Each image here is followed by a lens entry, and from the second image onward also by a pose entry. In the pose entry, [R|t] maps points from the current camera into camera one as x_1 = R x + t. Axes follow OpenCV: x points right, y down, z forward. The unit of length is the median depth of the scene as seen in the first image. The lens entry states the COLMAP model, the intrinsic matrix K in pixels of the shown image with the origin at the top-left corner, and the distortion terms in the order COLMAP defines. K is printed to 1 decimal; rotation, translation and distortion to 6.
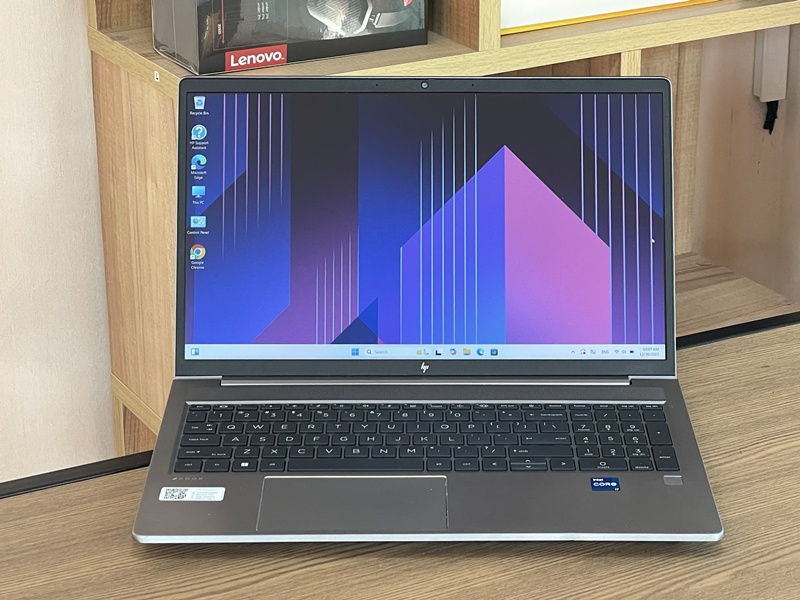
lens RADIAL K [[1971.9, 0, 400.0], [0, 1971.9, 300.0], [0, 0, 1]] dist [0.075225, 0.343342]
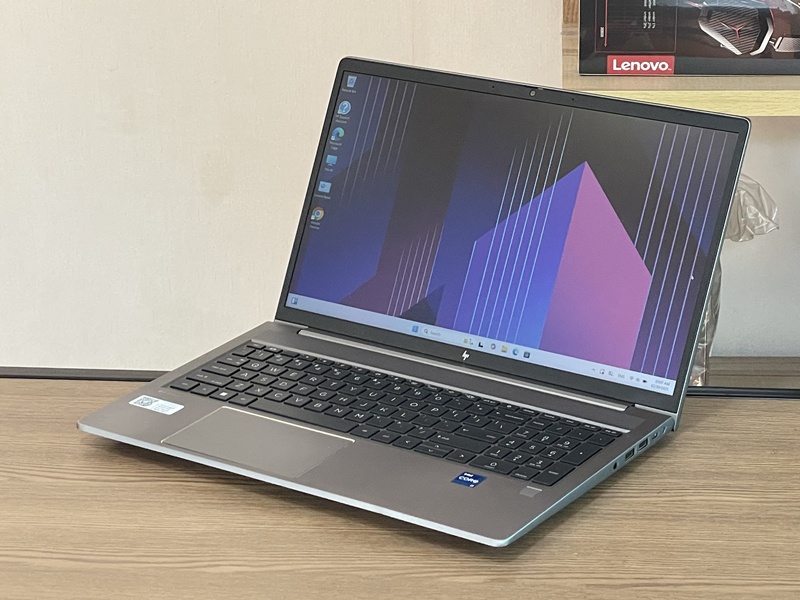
lens RADIAL K [[2127.8, 0, 400.0], [0, 2127.8, 300.0], [0, 0, 1]] dist [0.091034, 0.397619]
pose [[0.838780, 0.185735, -0.511811, 0.555698], [-0.191867, 0.980547, 0.041397, -0.035113], [0.509544, 0.063477, 0.858100, 0.003639]]
